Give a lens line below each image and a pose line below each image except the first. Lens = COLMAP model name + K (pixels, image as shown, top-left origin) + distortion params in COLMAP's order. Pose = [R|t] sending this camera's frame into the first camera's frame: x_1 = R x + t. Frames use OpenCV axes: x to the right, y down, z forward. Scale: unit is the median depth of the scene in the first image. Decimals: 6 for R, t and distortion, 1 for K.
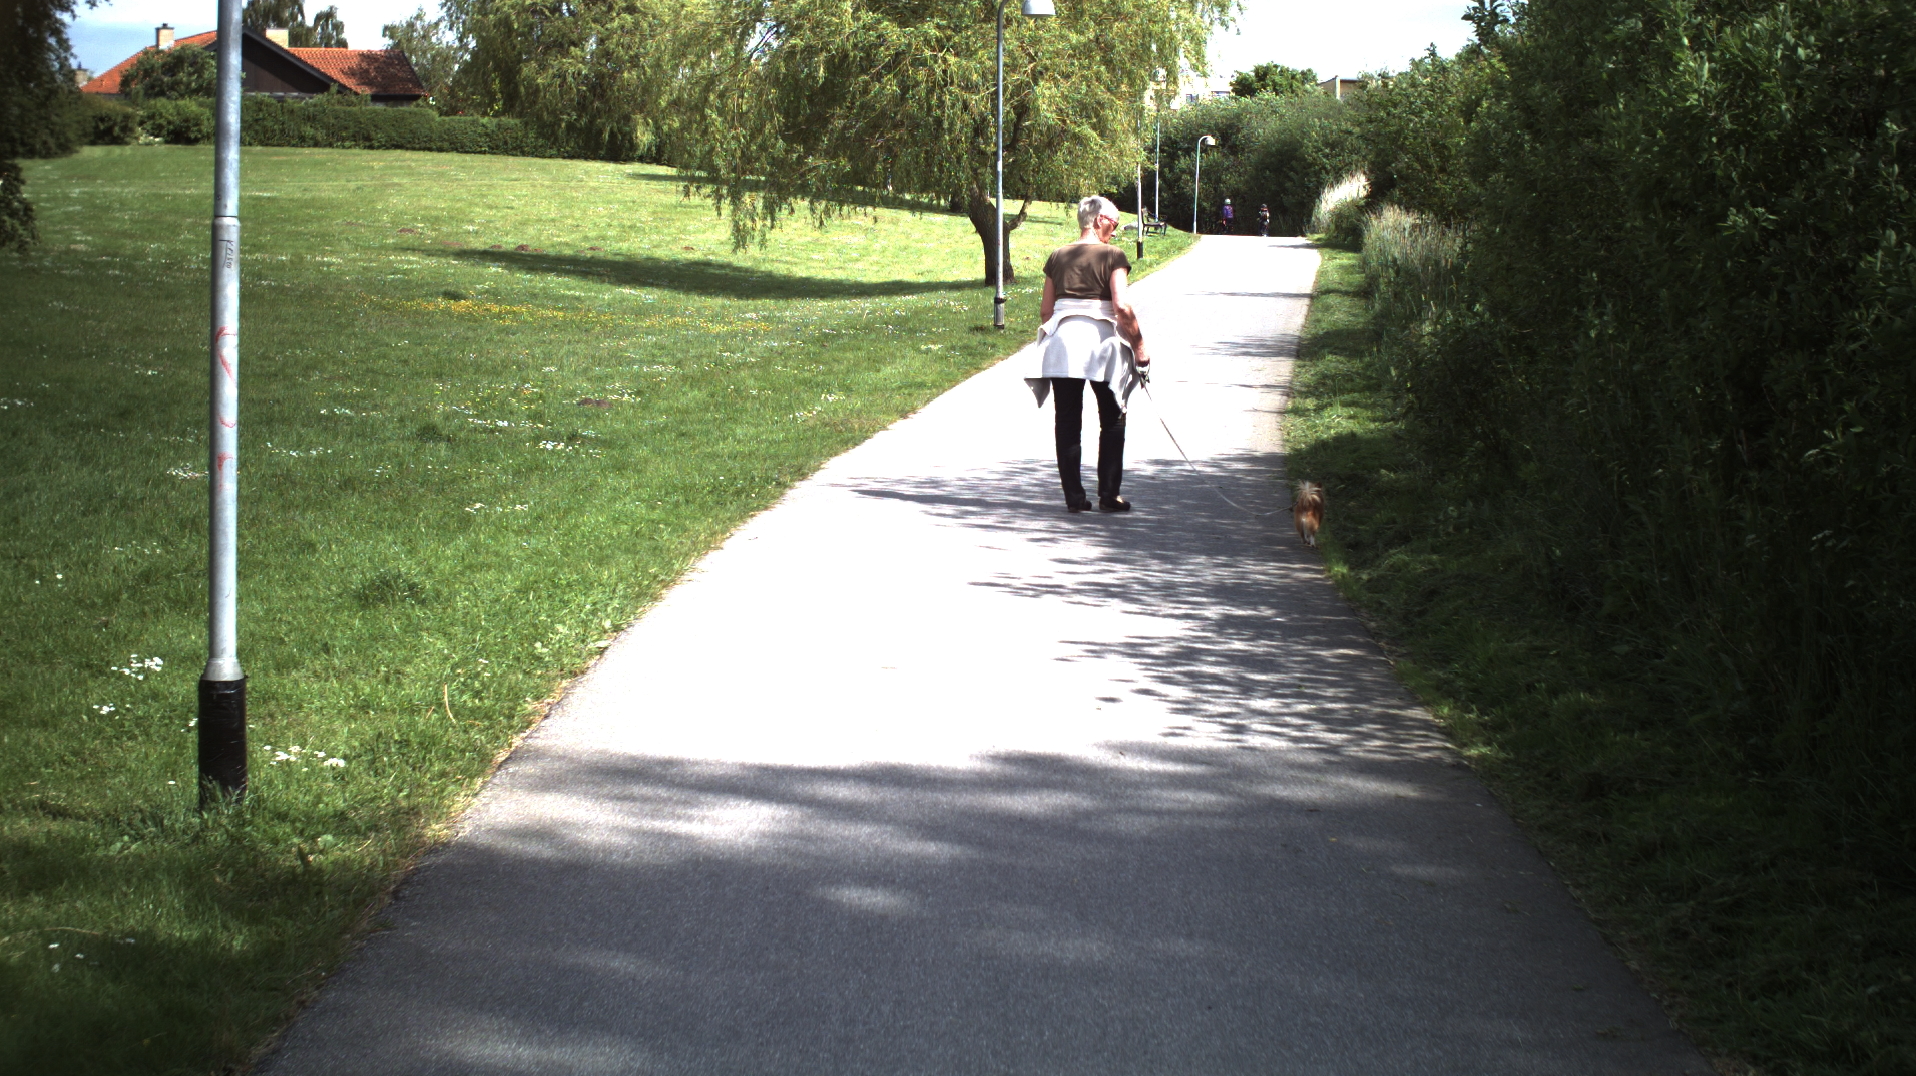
lens RADIAL K [[3448.4, 0, 965.5], [0, 3448.4, 506.7], [0, 0, 1]] dist [-0.304991, 0.428012]
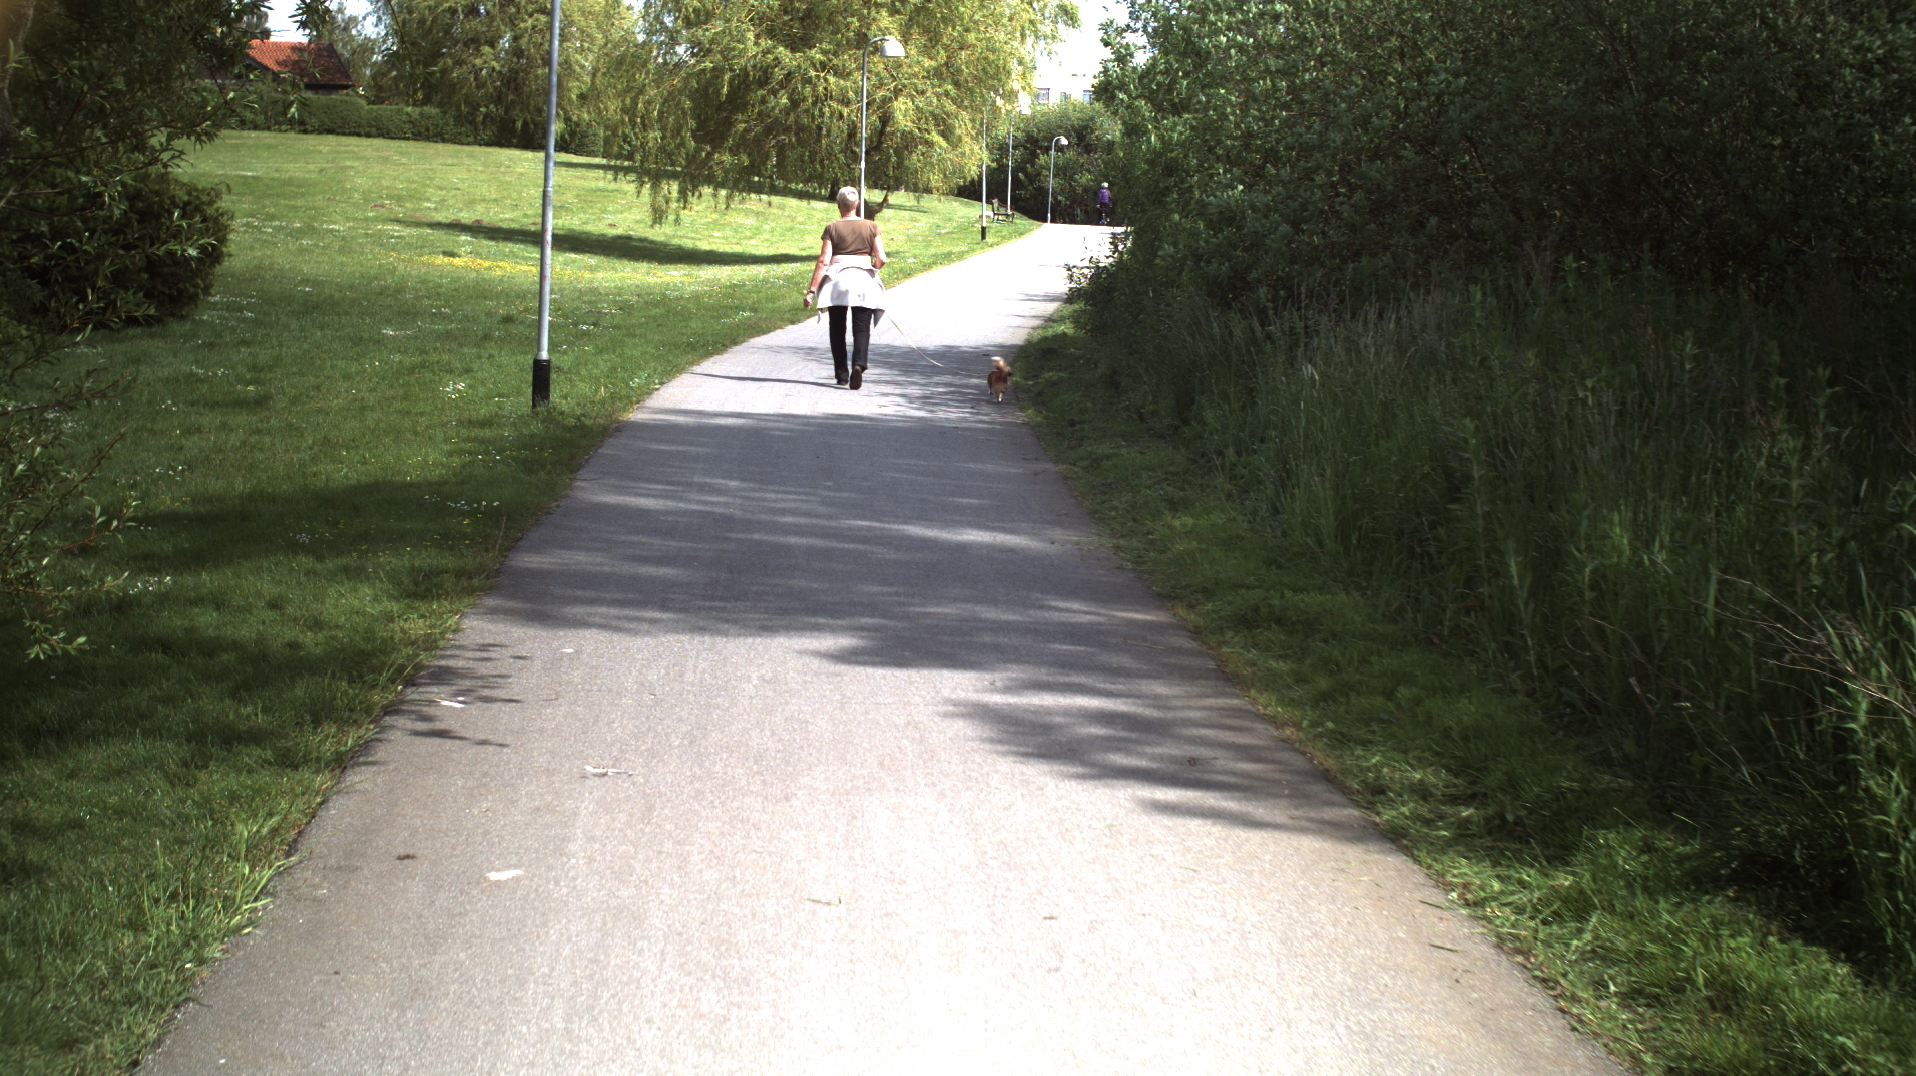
lens RADIAL K [[3448.4, 0, 965.5], [0, 3448.4, 506.7], [0, 0, 1]] dist [-0.304991, 0.428012]
pose [[0.999218, 0.017067, 0.035678, 0.002898], [-0.017152, 0.999851, 0.002074, 0.023462], [-0.035637, -0.002684, 0.999361, -0.258287]]
